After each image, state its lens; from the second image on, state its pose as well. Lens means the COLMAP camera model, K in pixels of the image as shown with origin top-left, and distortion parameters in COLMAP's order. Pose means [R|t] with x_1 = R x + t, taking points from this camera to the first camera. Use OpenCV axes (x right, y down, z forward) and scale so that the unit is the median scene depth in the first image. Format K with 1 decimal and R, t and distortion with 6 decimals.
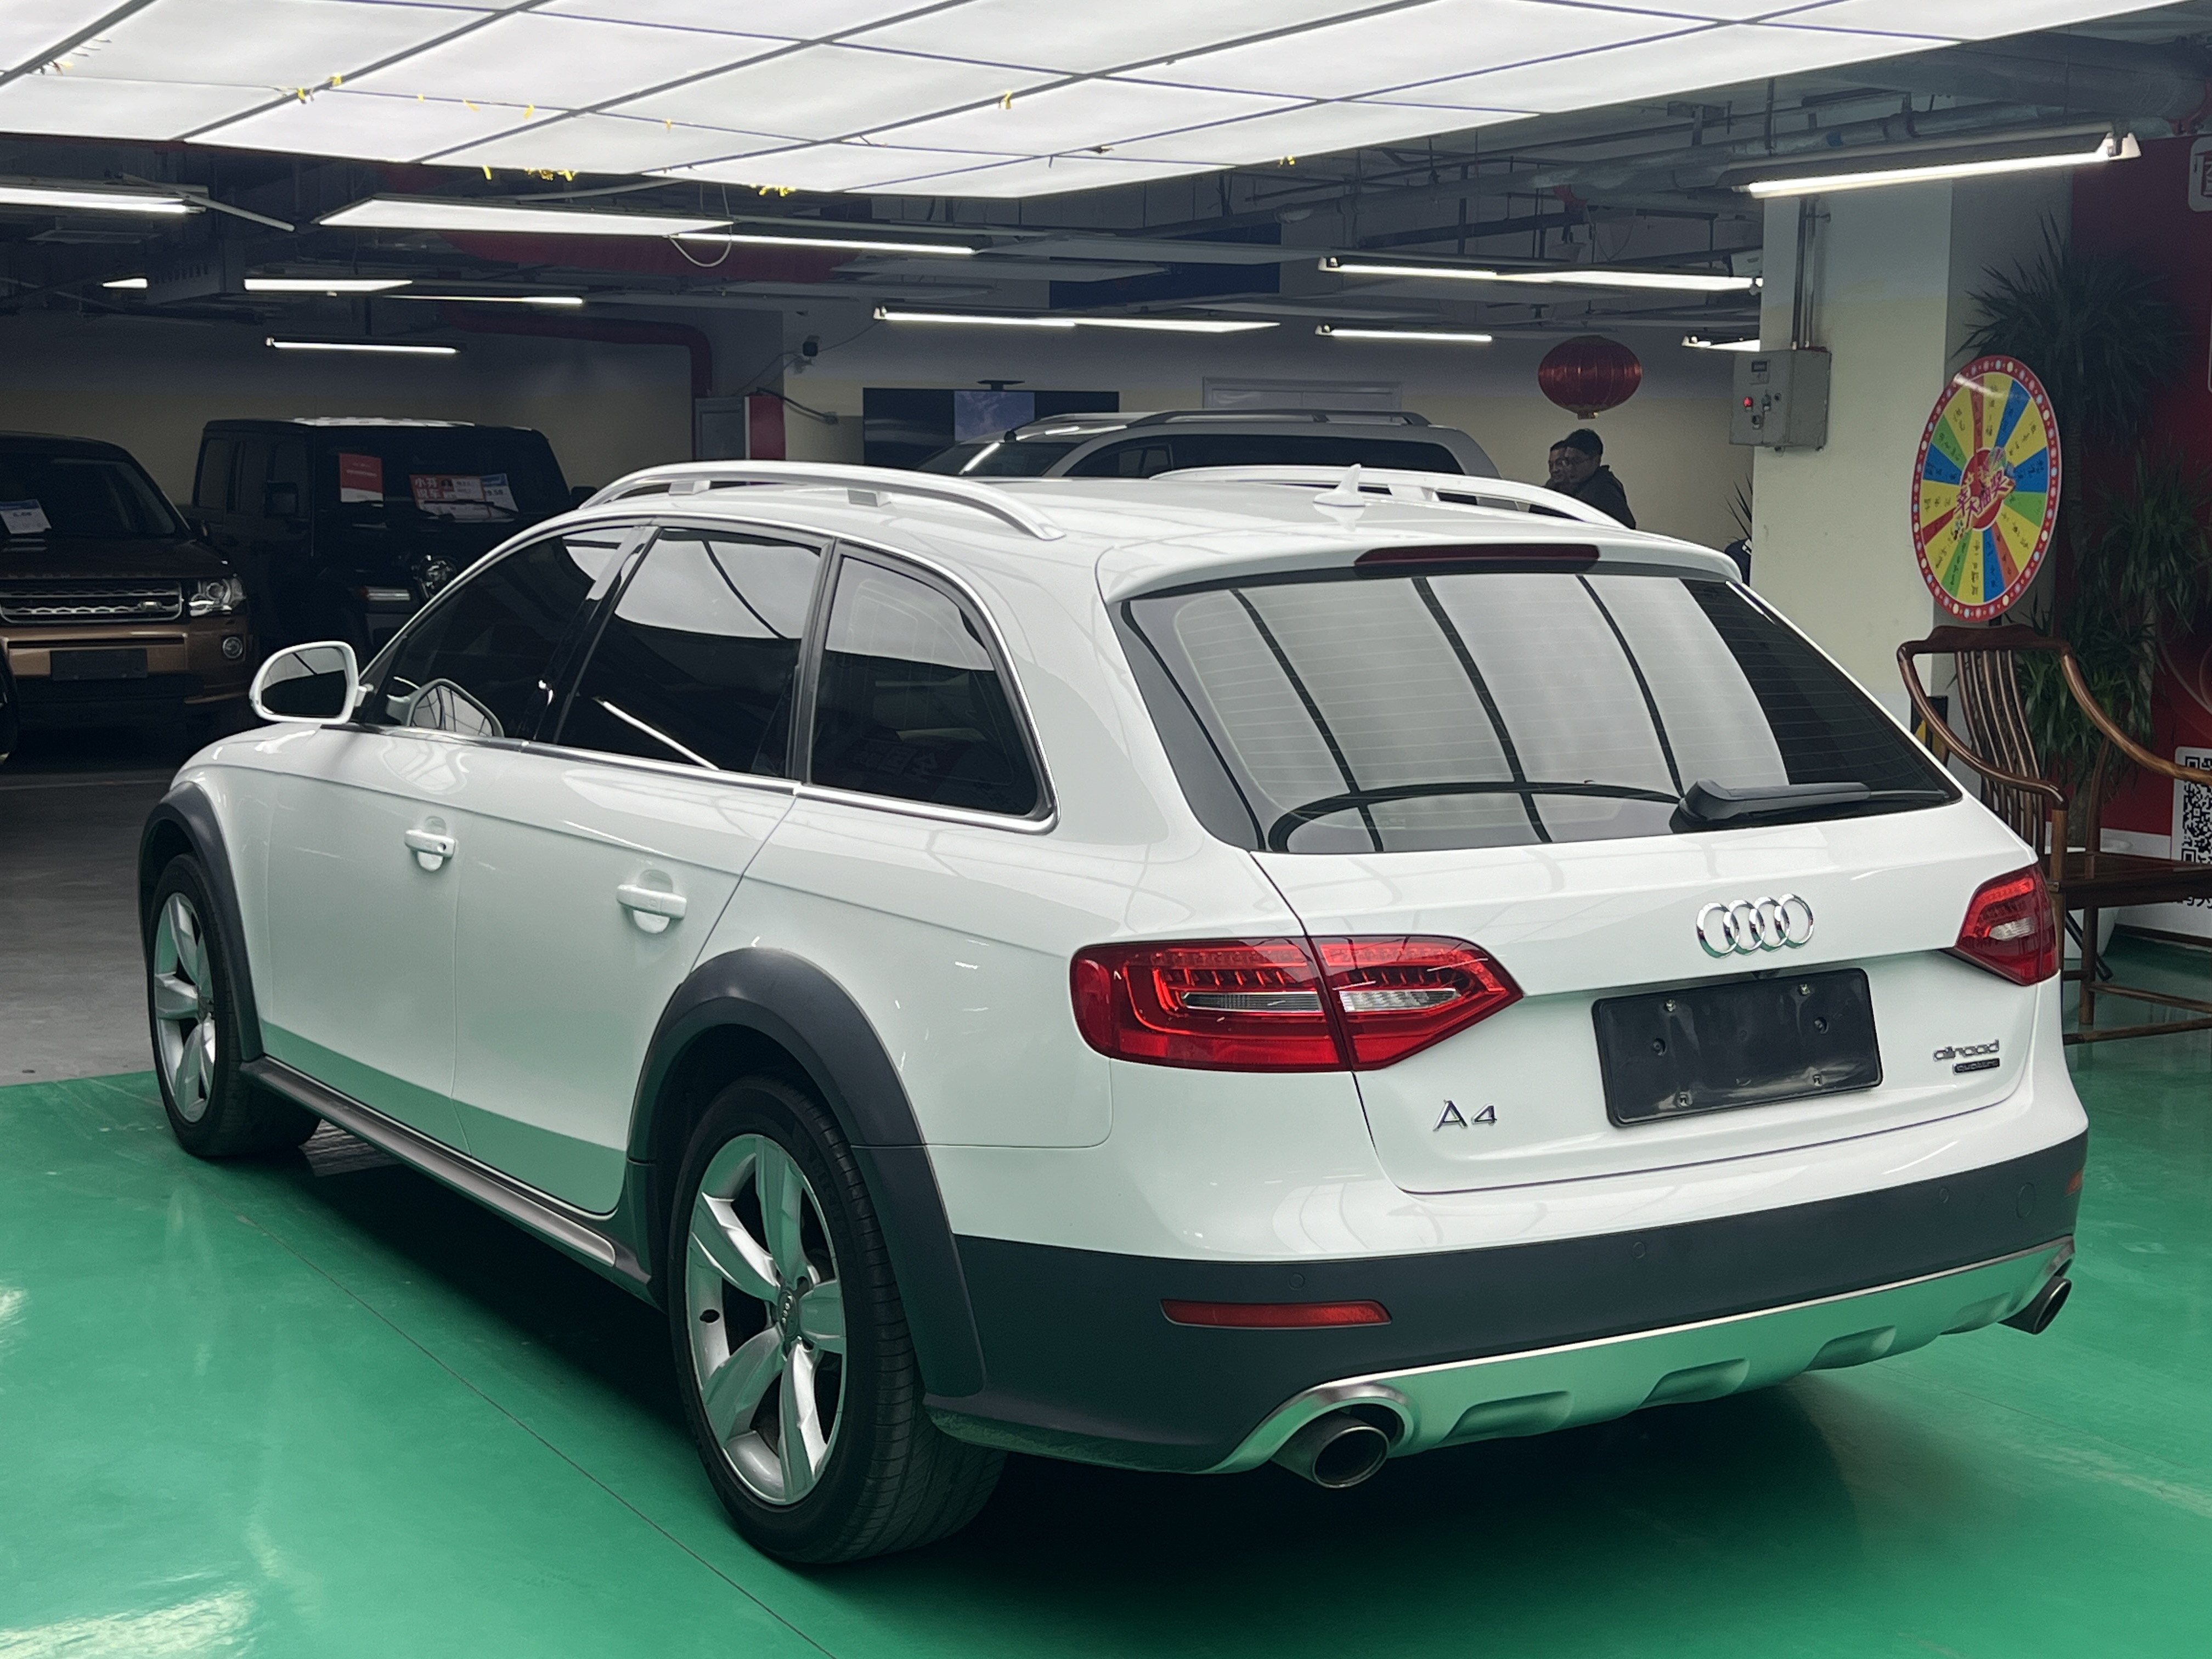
lens RADIAL K [[2899.6, 0, 1105.0], [0, 2899.6, 835.6], [0, 0, 1]] dist [0.075655, 0.000000]
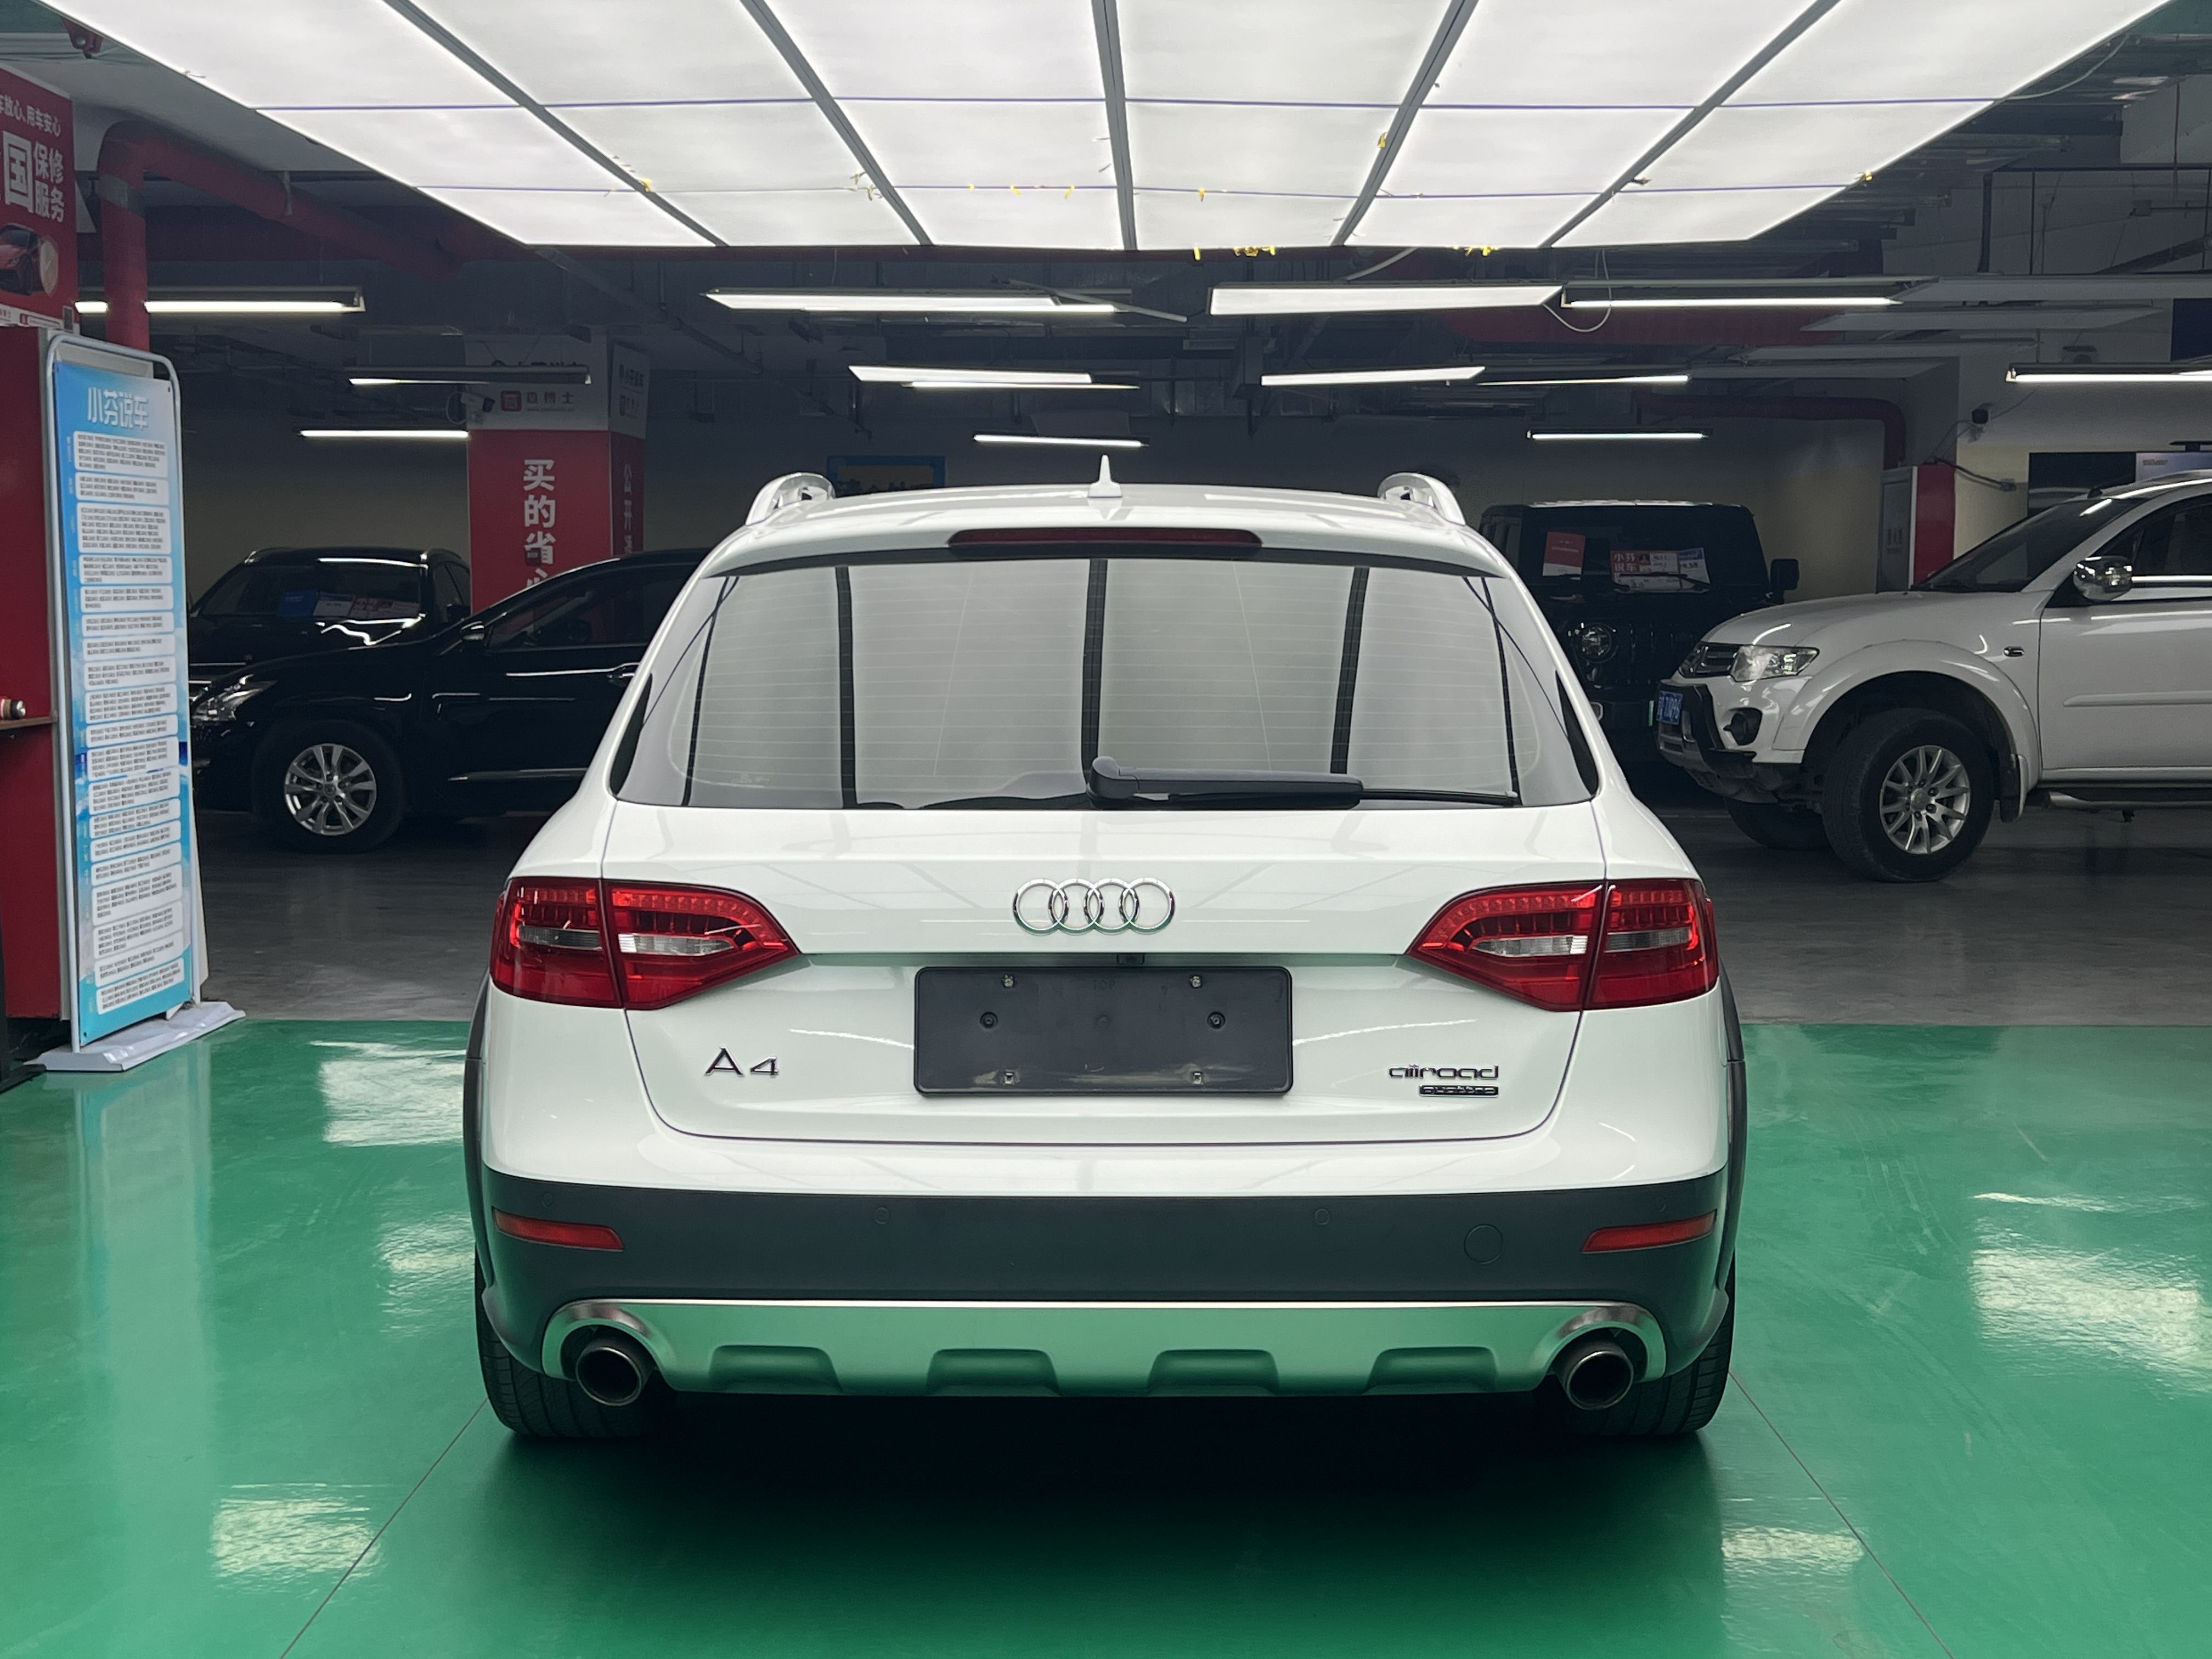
lens RADIAL K [[2717.9, 0, 1114.3], [0, 2717.9, 842.9], [0, 0, 1]] dist [0.081259, 0.000000]
pose [[0.838197, 0.047767, -0.543272, 0.628654], [-0.061826, 0.998058, -0.007636, 0.014267], [0.541852, 0.039989, 0.839522, 0.214883]]
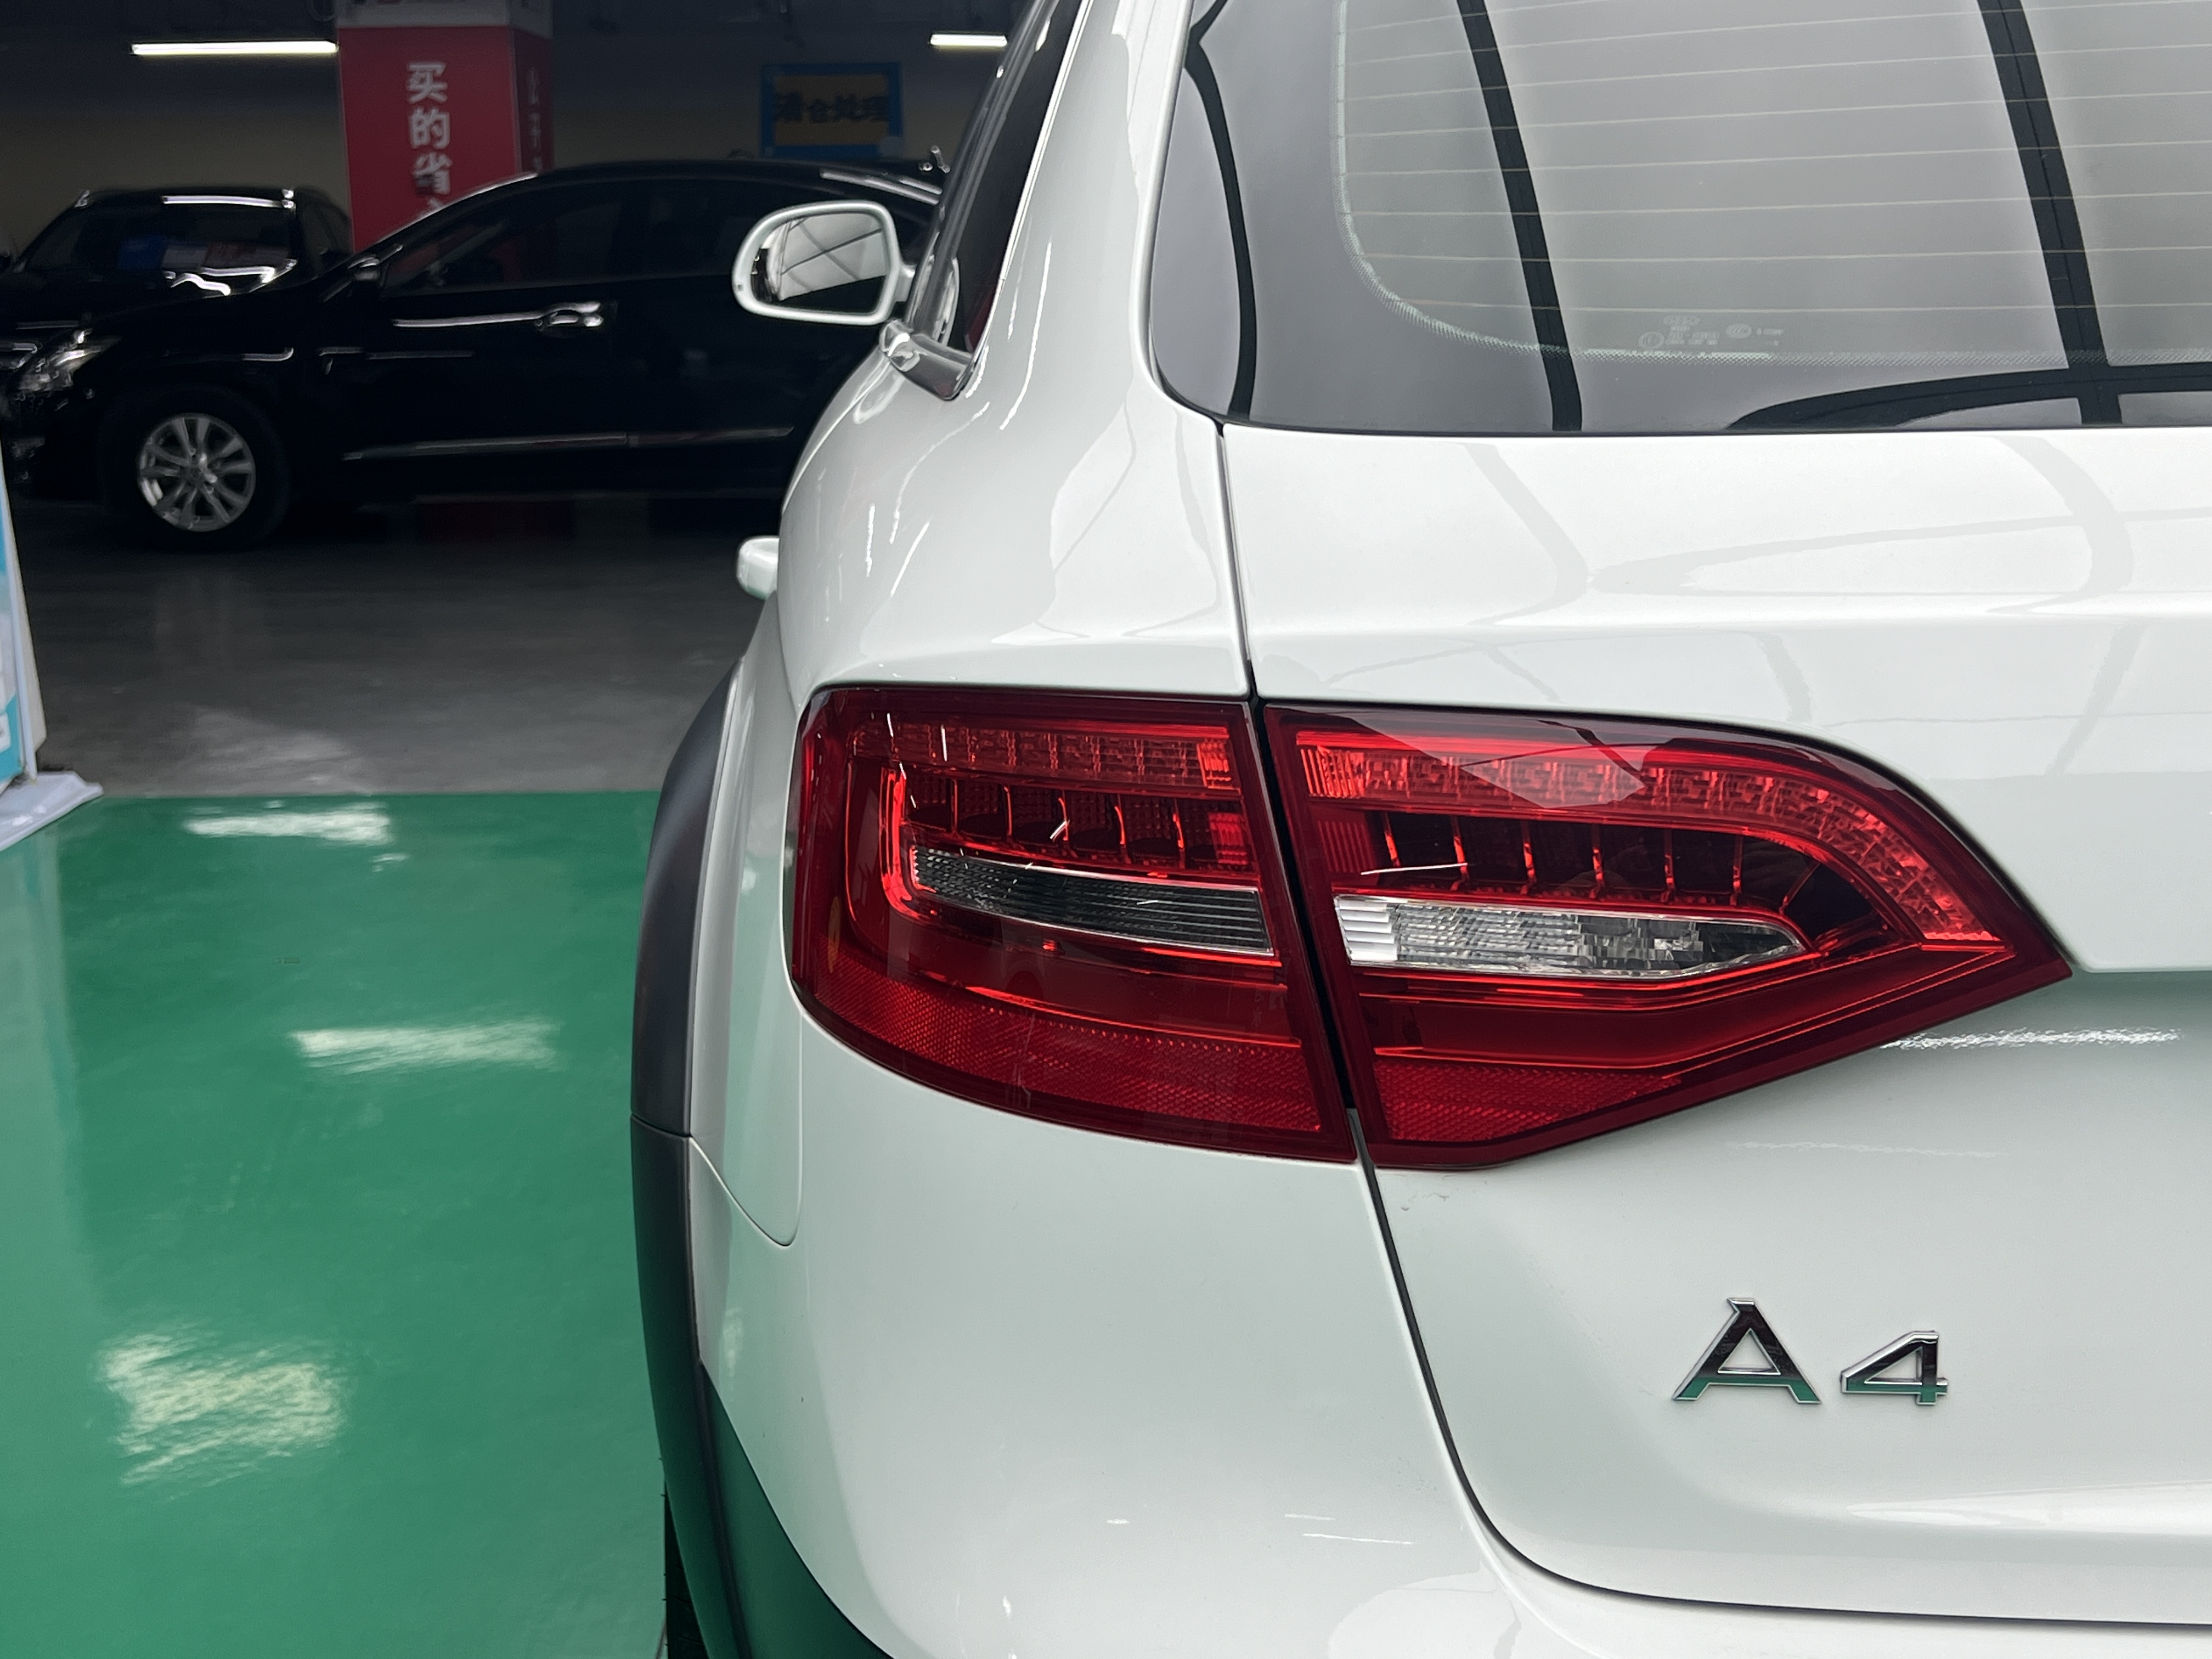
lens RADIAL K [[2710.6, 0, 1088.6], [0, 2710.6, 822.2], [0, 0, 1]] dist [0.042187, 0.000000]
pose [[0.858547, 0.085199, -0.505607, 0.161533], [-0.037996, 0.993958, 0.102971, 0.015464], [0.511326, -0.069195, 0.856597, 0.613643]]
